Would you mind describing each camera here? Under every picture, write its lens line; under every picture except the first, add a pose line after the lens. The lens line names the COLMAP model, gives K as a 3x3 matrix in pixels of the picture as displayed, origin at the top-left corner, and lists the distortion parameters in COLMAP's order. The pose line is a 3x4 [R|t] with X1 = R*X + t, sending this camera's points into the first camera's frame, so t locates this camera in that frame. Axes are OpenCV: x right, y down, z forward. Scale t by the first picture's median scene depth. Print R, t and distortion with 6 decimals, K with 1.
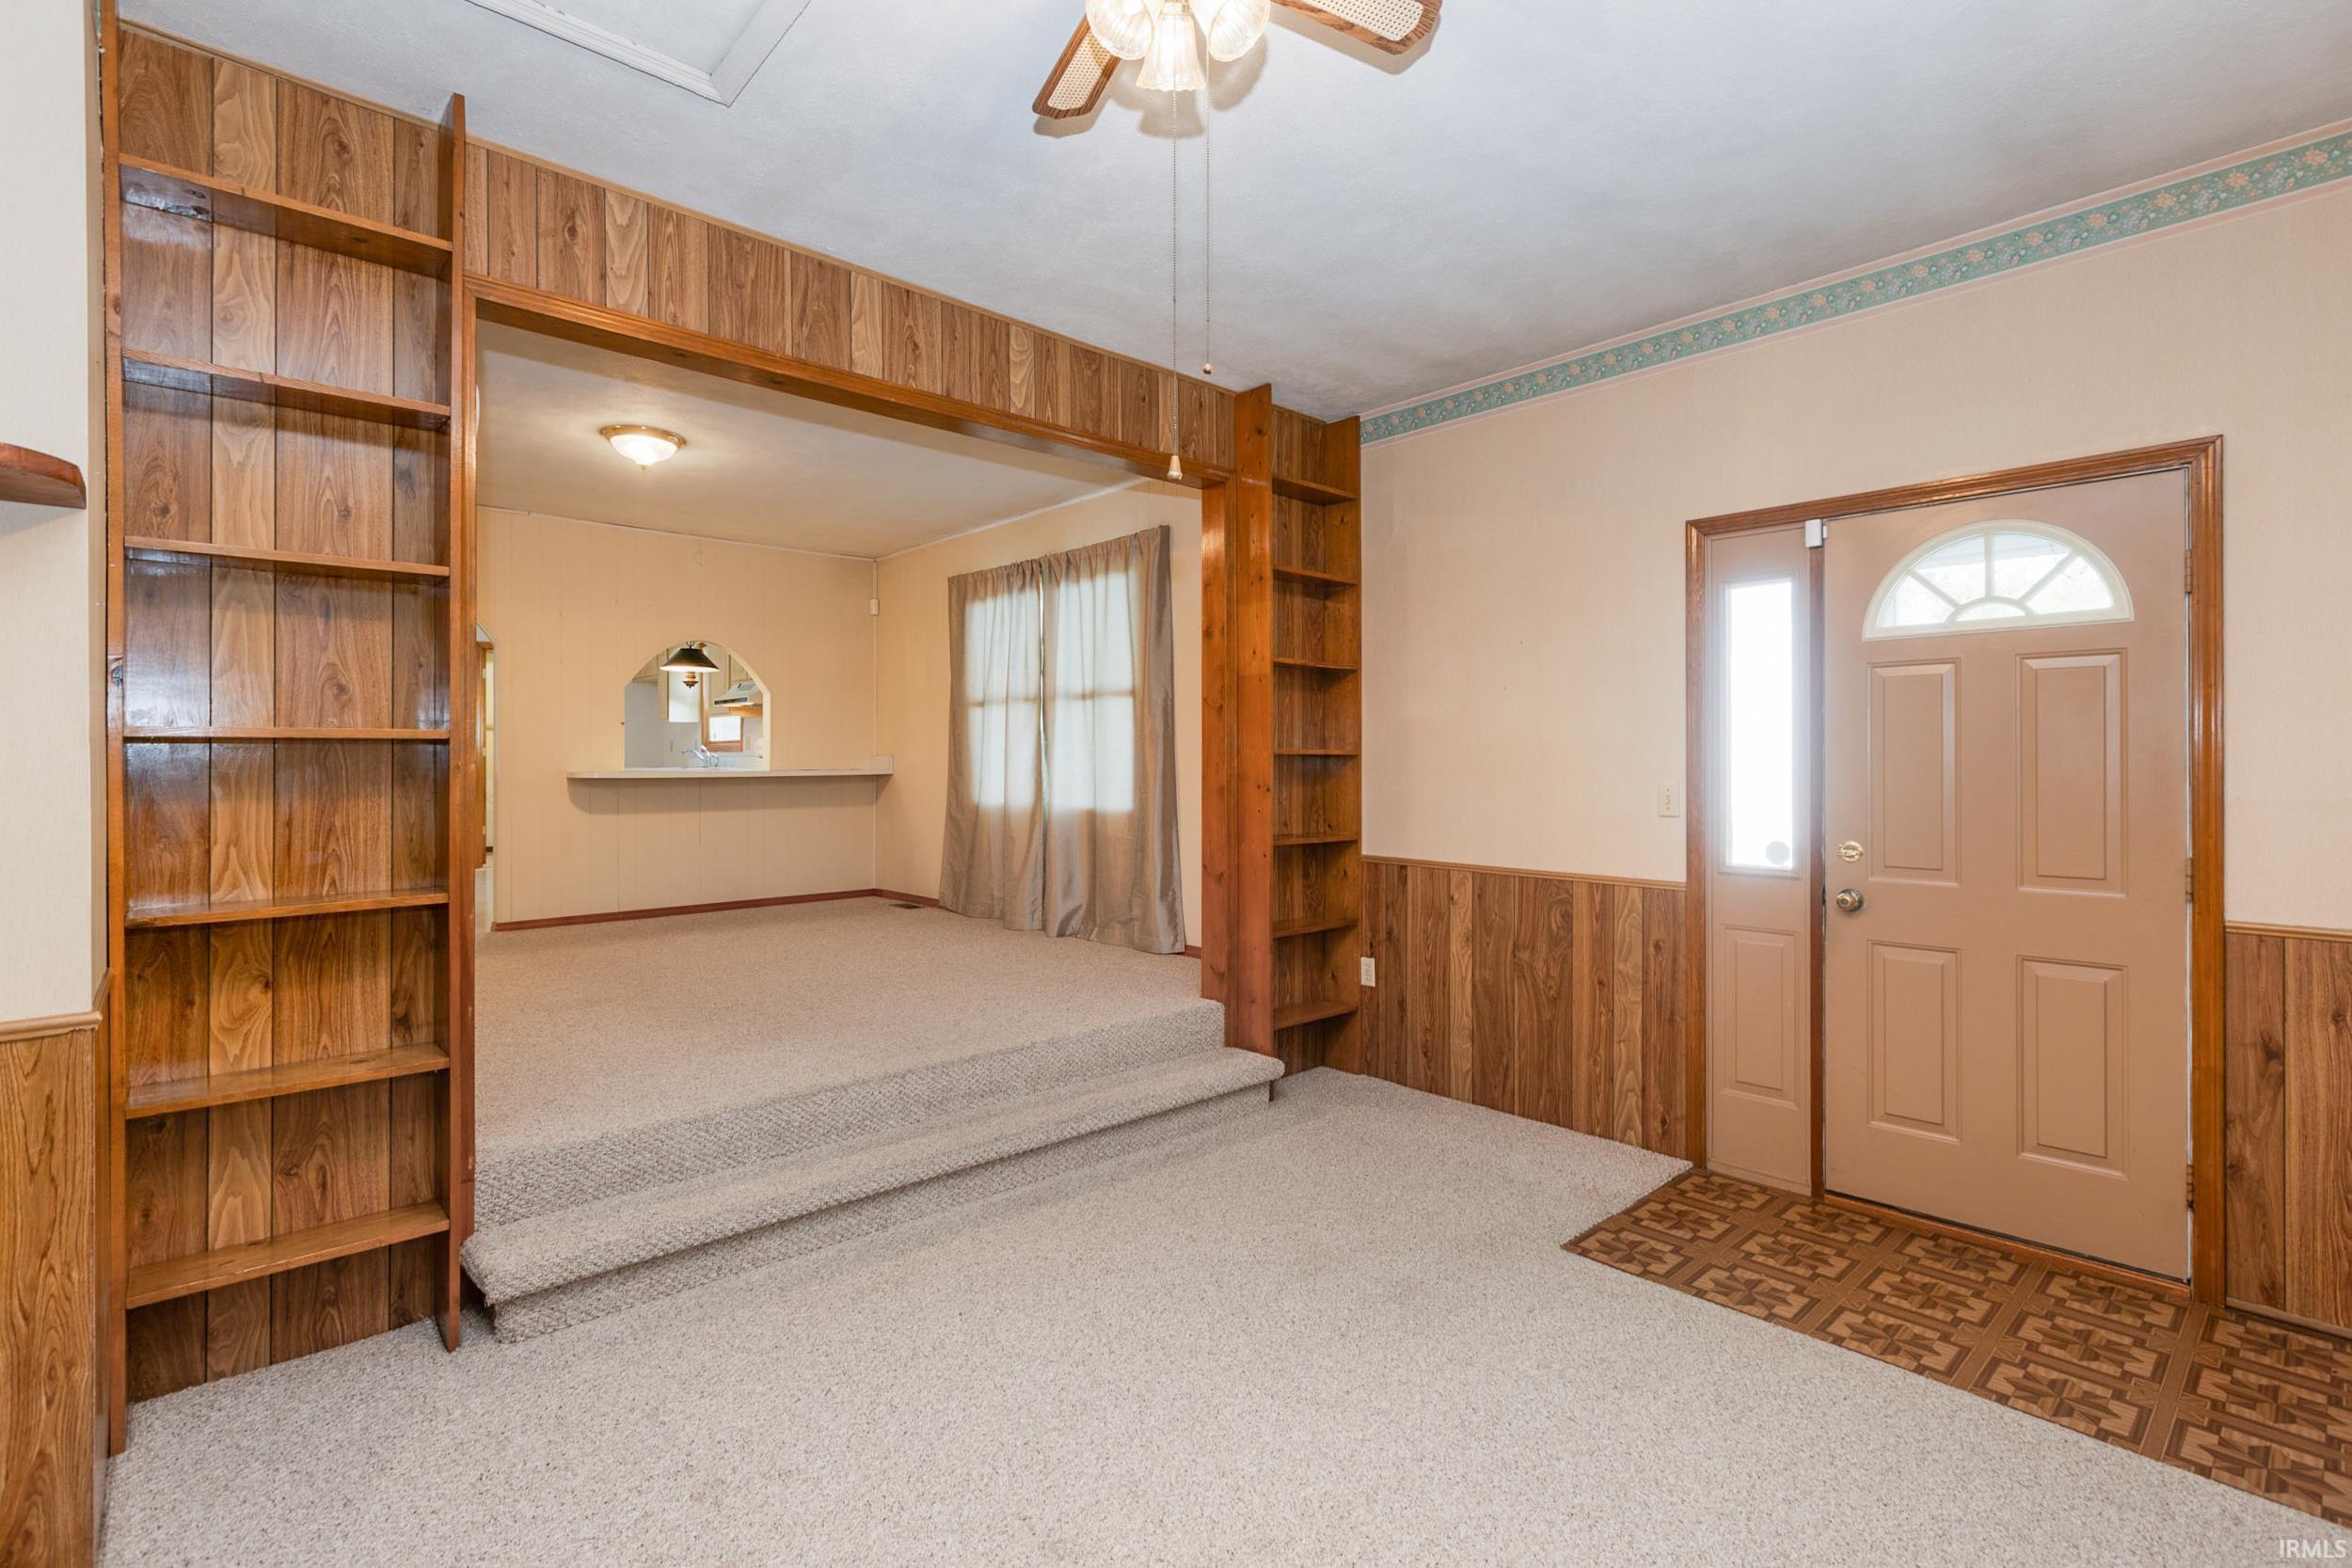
lens RADIAL K [[1071.9, 0, 1192.5], [0, 1071.9, 760.1], [0, 0, 1]] dist [0.005027, -0.000413]
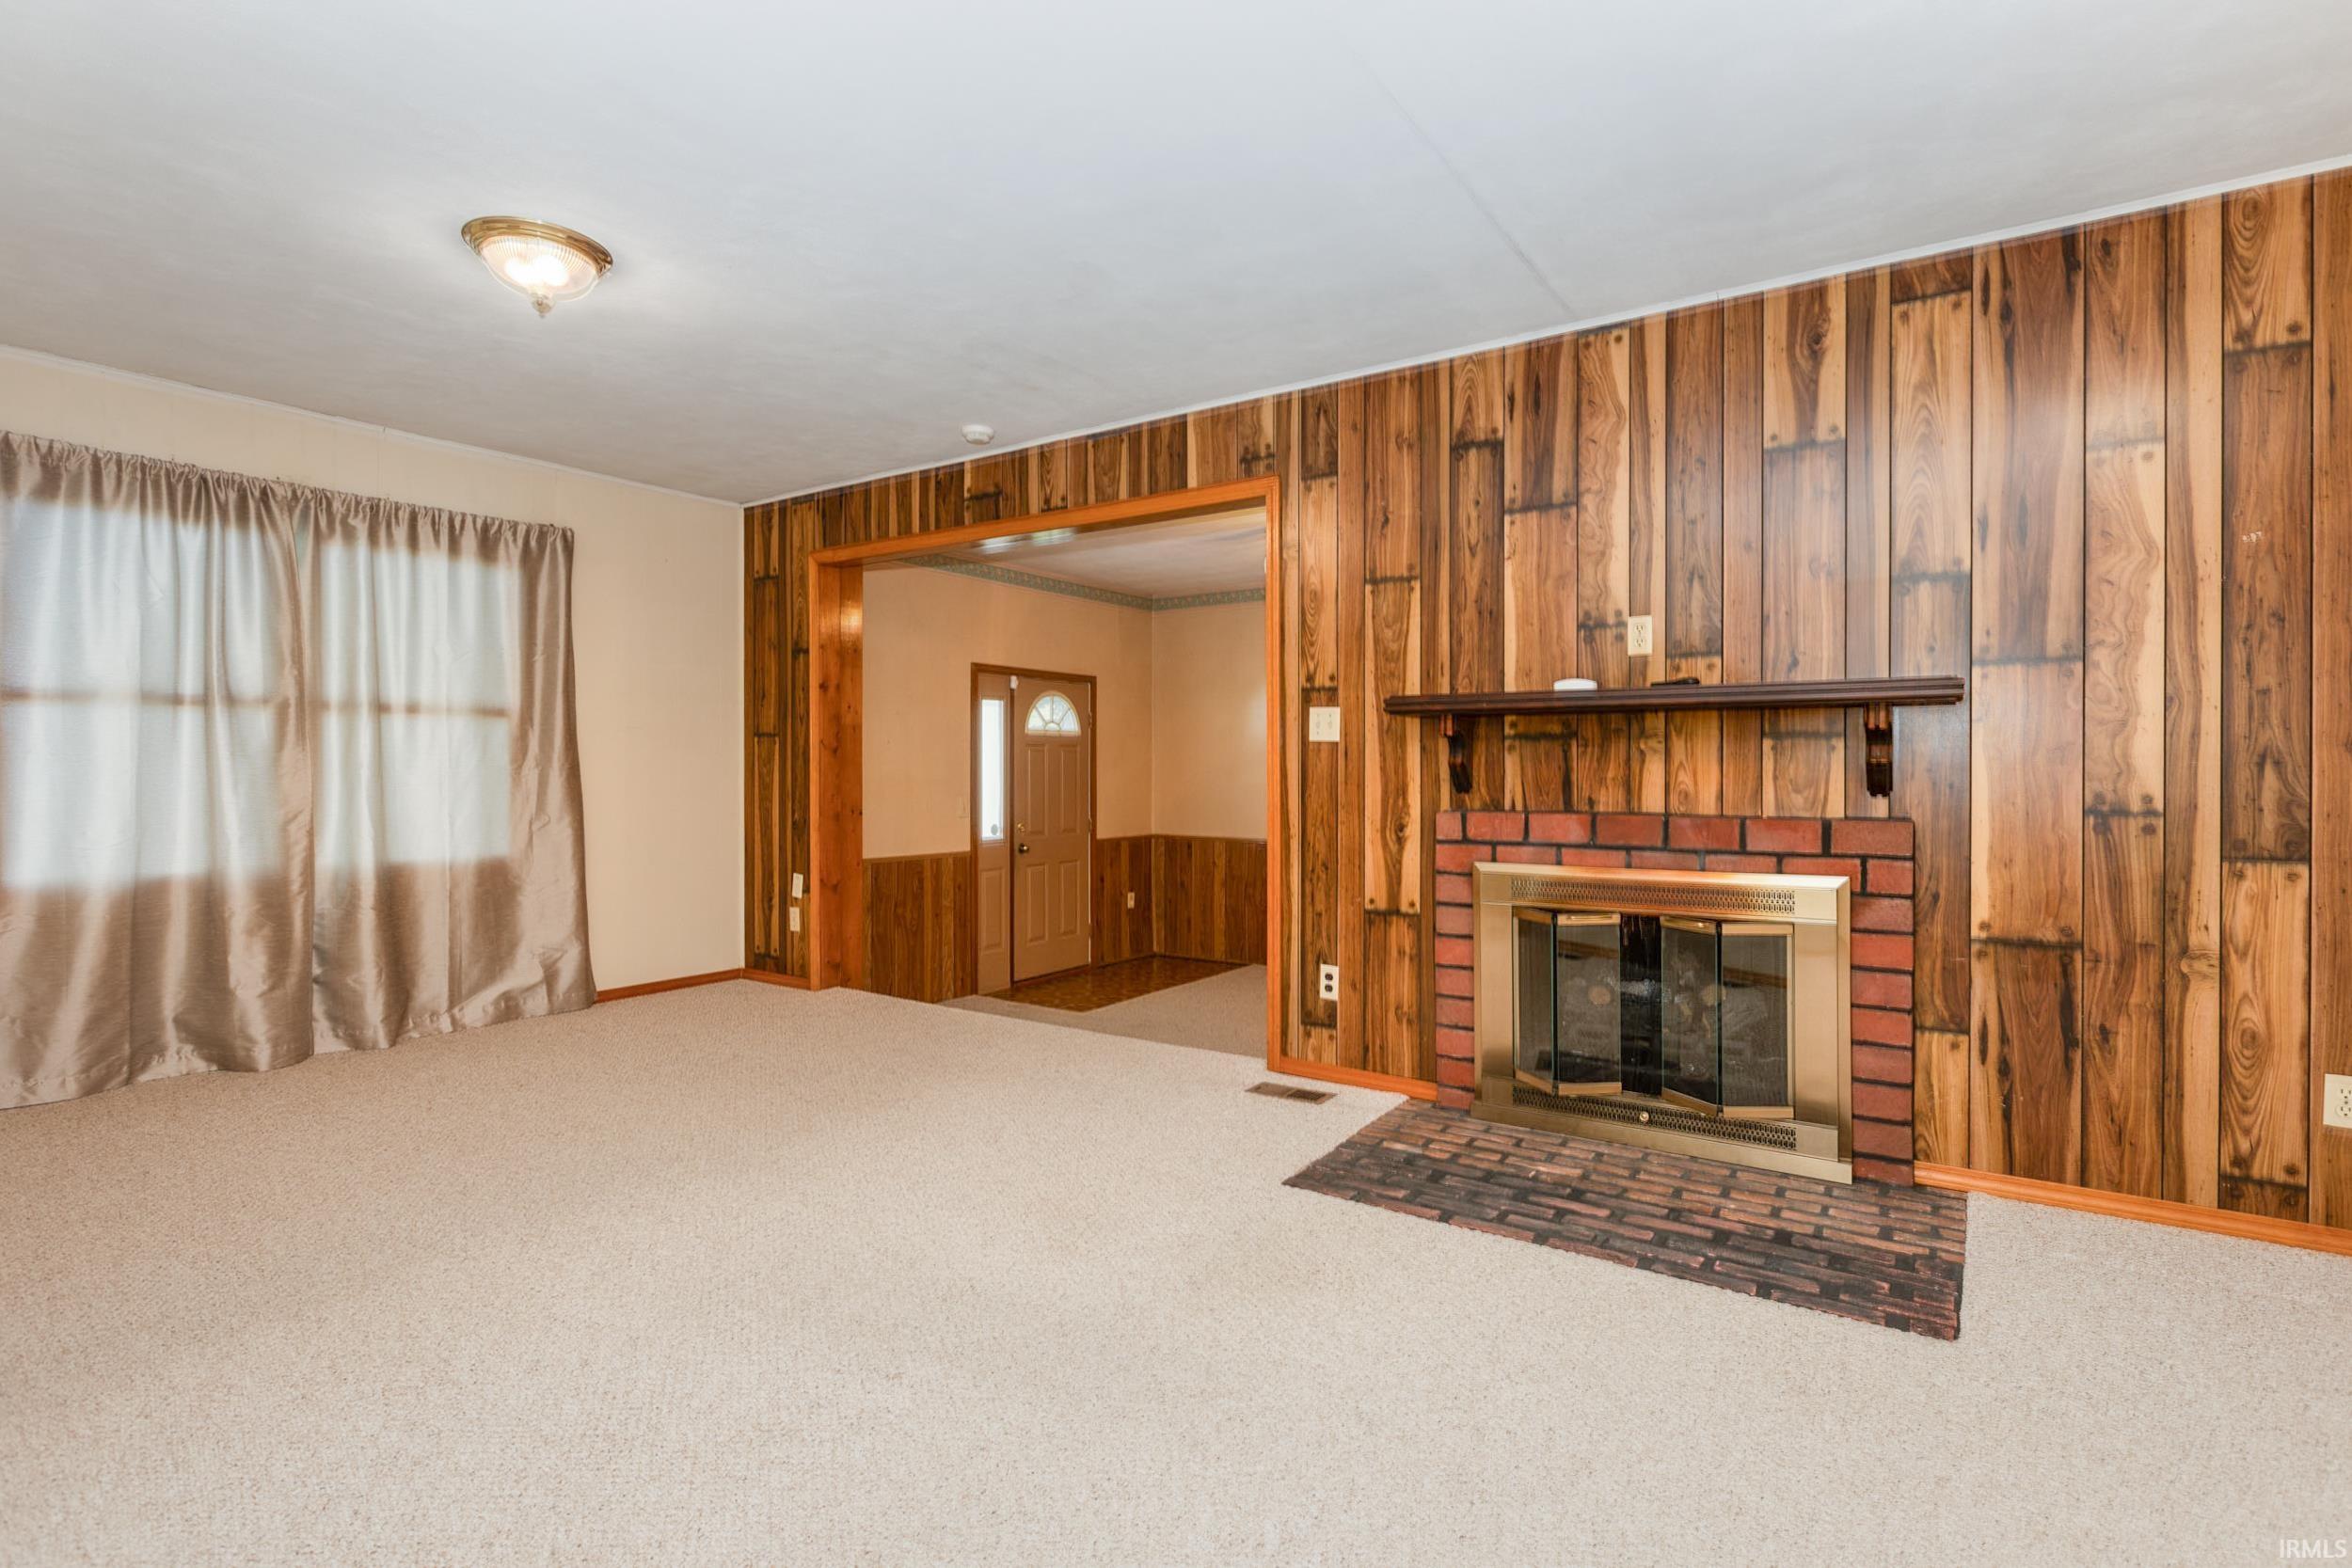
lens RADIAL K [[1137.4, 0, 1168.2], [0, 1137.4, 770.0], [0, 0, 1]] dist [-0.003058, -0.000078]
pose [[-0.217156, -0.002672, 0.976133, -1.542895], [-0.005079, 0.999986, 0.001607, -0.033938], [-0.976124, -0.004609, -0.217167, 1.056425]]
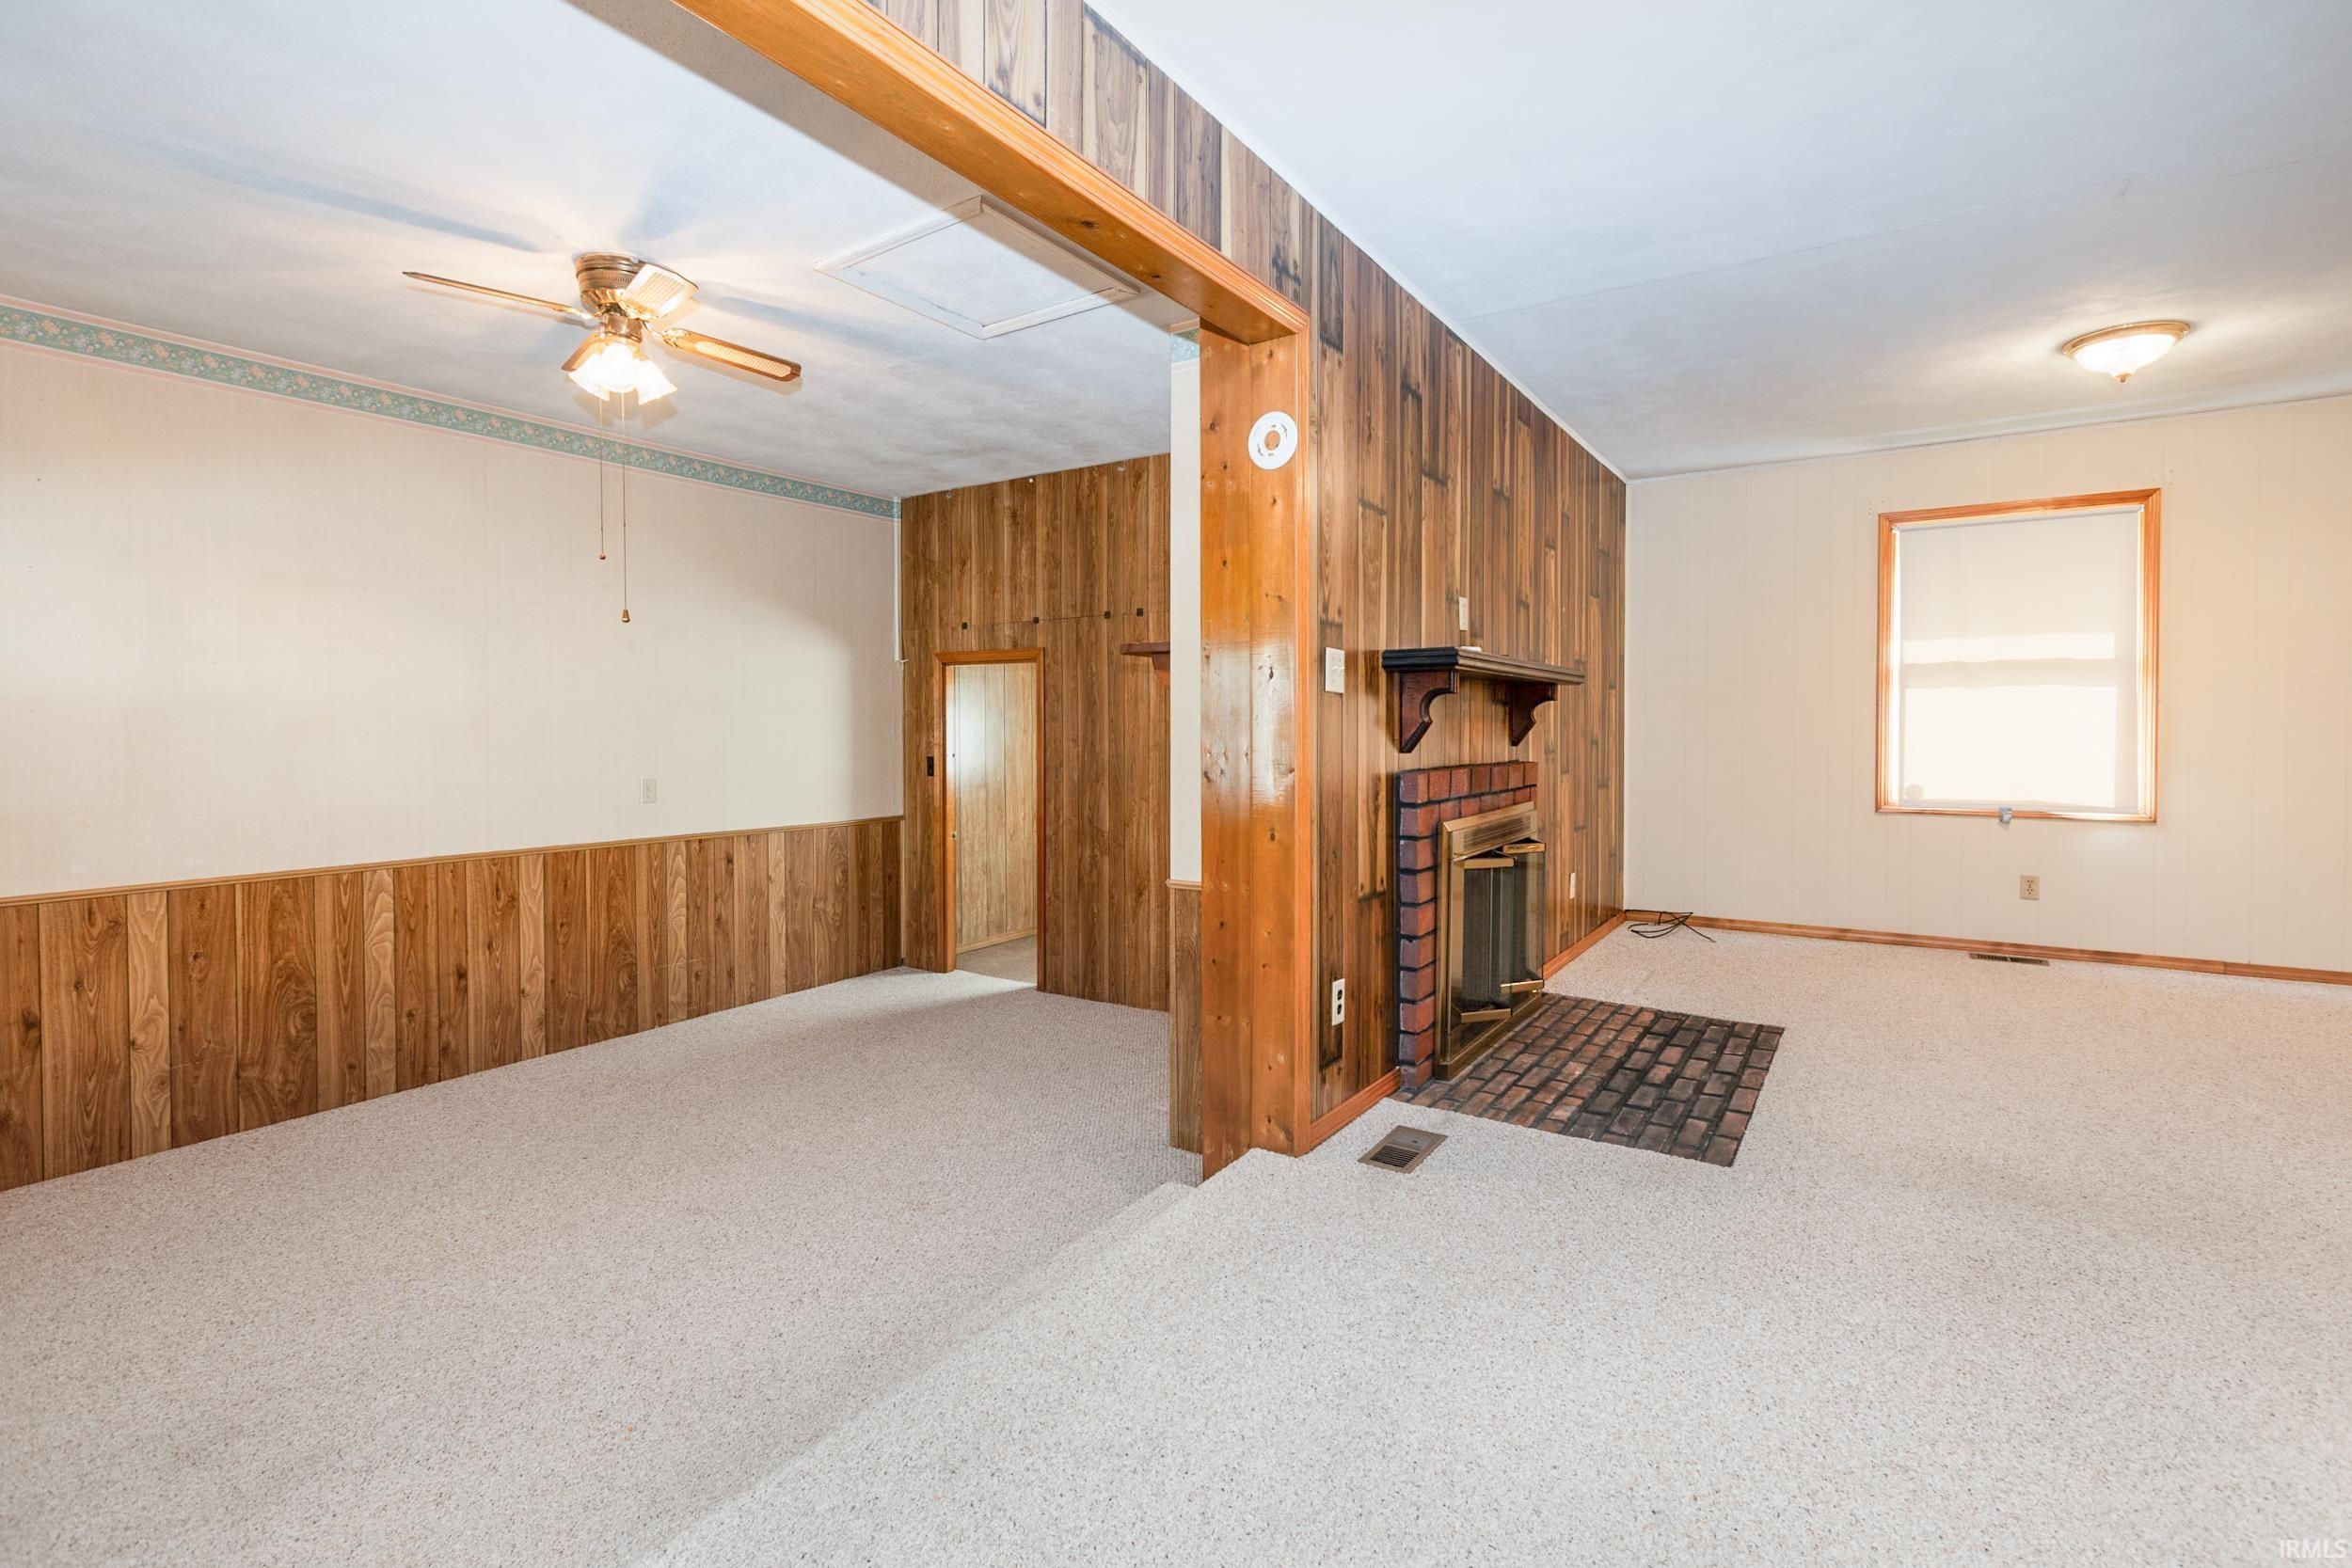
lens RADIAL K [[1072.9, 0, 1193.8], [0, 1072.9, 747.7], [0, 0, 1]] dist [0.002050, -0.001093]
pose [[-0.969781, 0.005513, -0.243915, -0.244238], [0.001978, 0.999890, 0.014733, -0.031860], [0.243969, 0.013805, -0.969685, 1.410329]]
